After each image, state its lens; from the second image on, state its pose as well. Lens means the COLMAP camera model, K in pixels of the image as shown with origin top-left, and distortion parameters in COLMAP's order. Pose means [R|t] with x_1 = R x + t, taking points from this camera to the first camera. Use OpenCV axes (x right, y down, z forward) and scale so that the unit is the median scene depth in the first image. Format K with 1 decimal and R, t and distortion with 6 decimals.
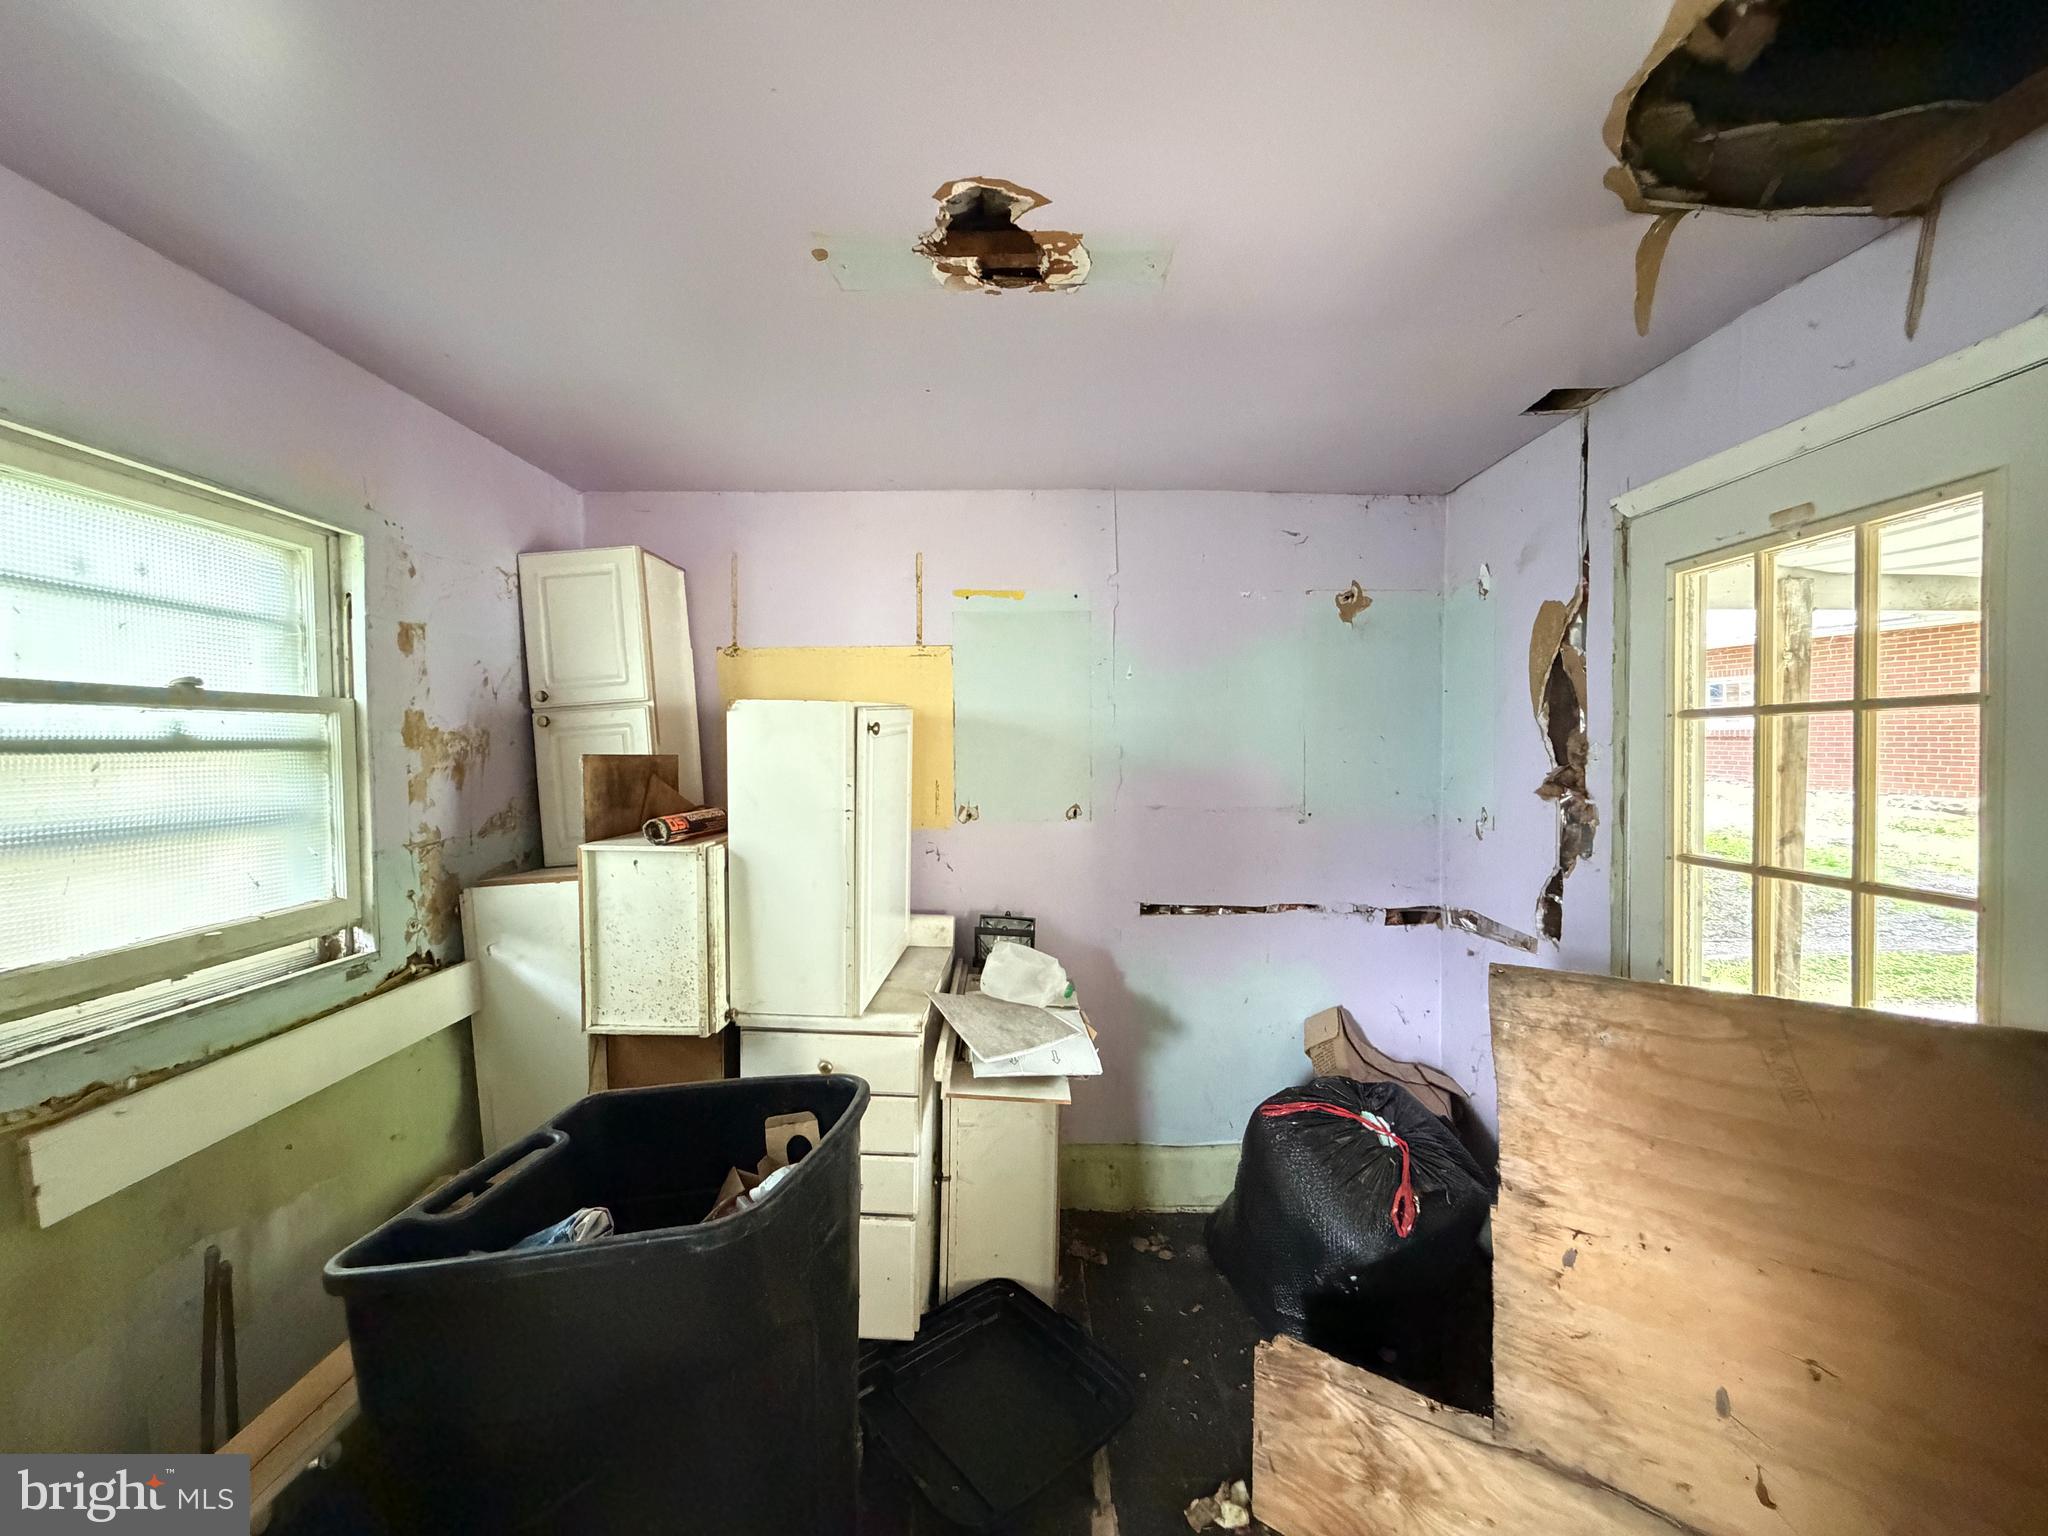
lens RADIAL K [[812.6, 0, 1024.7], [0, 812.6, 762.9], [0, 0, 1]] dist [-0.004534, 0.000964]
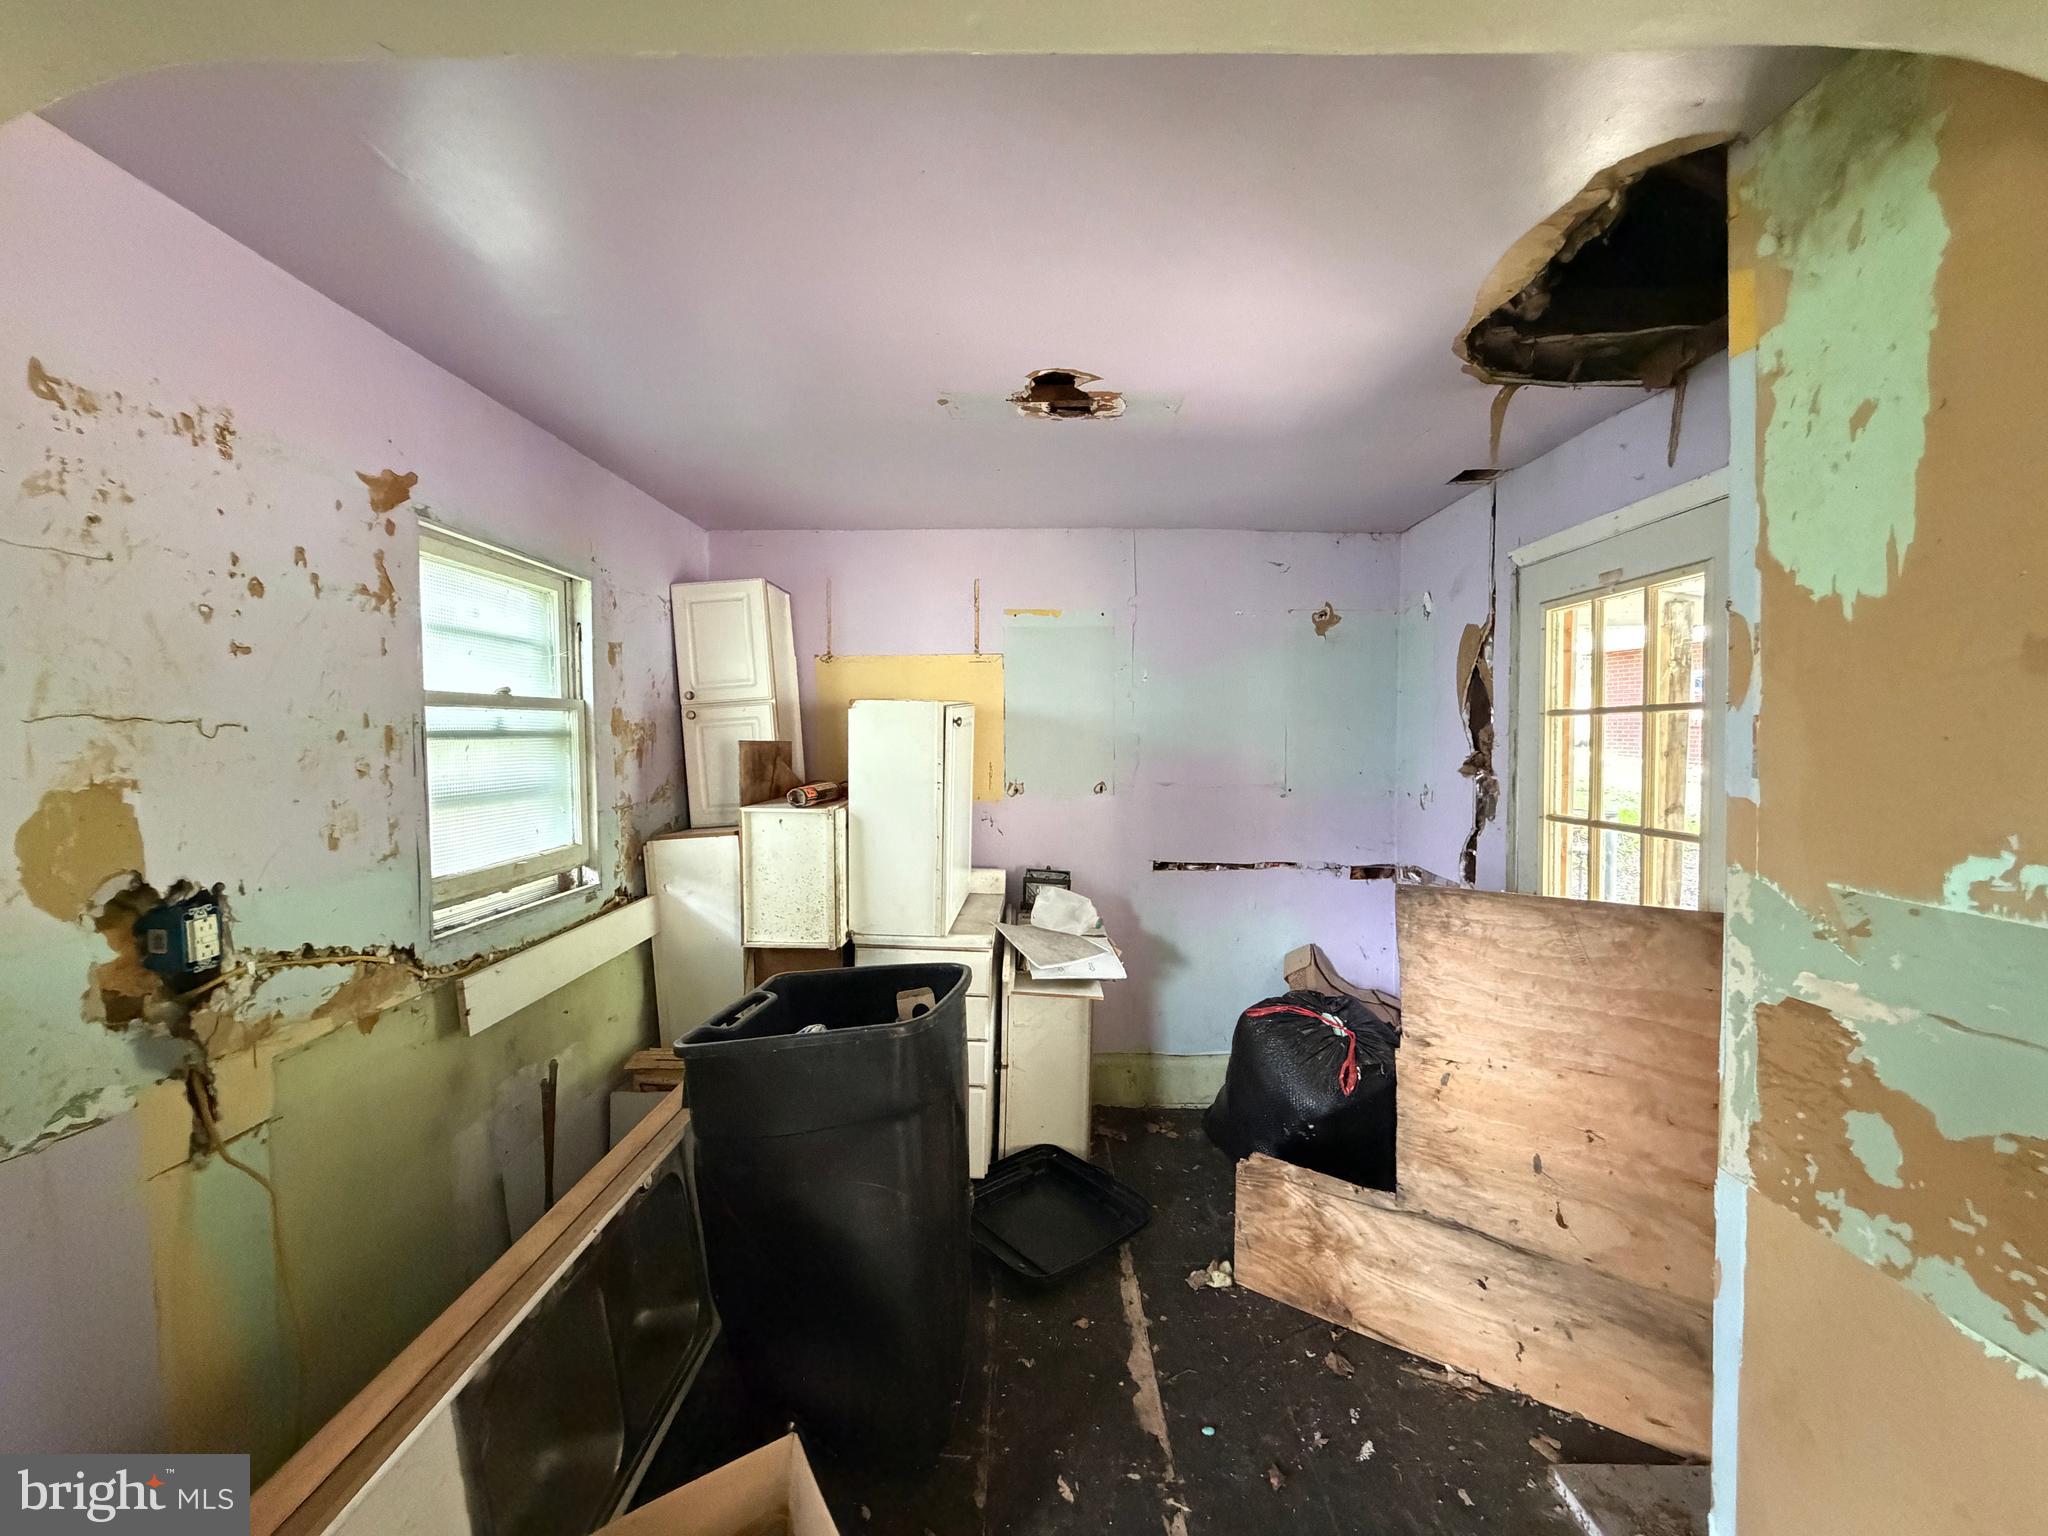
lens RADIAL K [[812.6, 0, 1024.5], [0, 812.6, 766.2], [0, 0, 1]] dist [-0.004534, 0.000964]
pose [[0.999964, 0.001857, -0.008221, -0.064044], [-0.001705, 0.999827, 0.018508, 0.005935], [0.008254, -0.018494, 0.999795, -0.345912]]
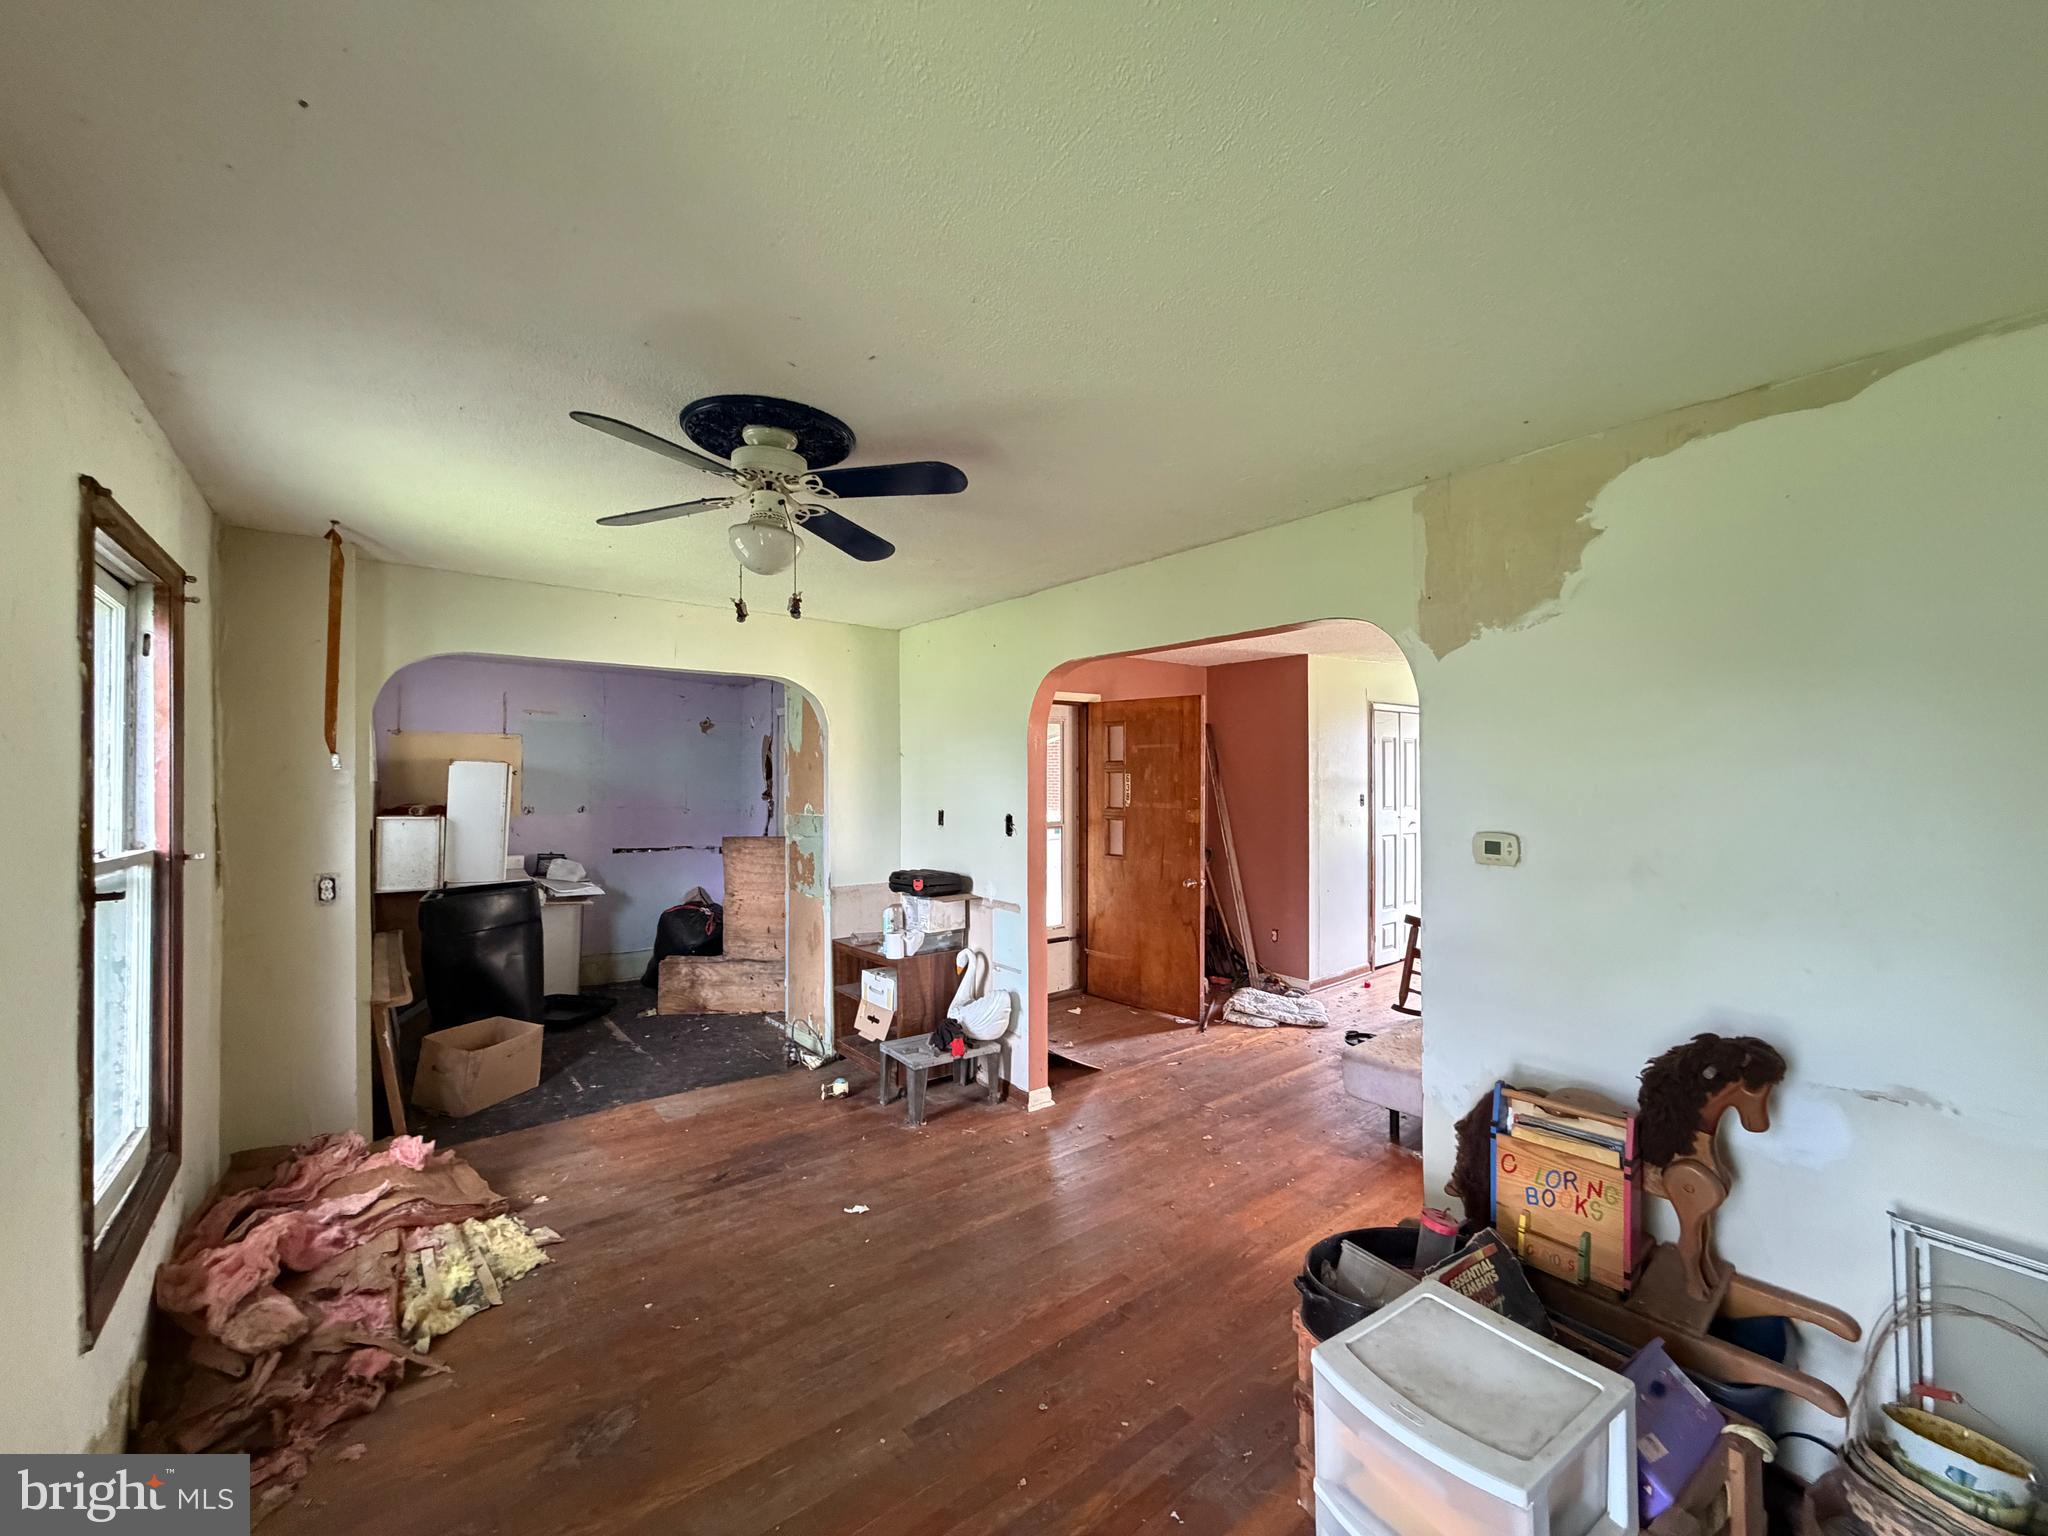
lens RADIAL K [[812.6, 0, 1022.2], [0, 812.6, 772.3], [0, 0, 1]] dist [-0.004534, 0.000964]
pose [[0.788858, 0.017144, 0.614337, -0.517113], [0.005582, 0.999370, -0.035057, 0.059071], [-0.614550, 0.031084, 0.788265, -2.212890]]
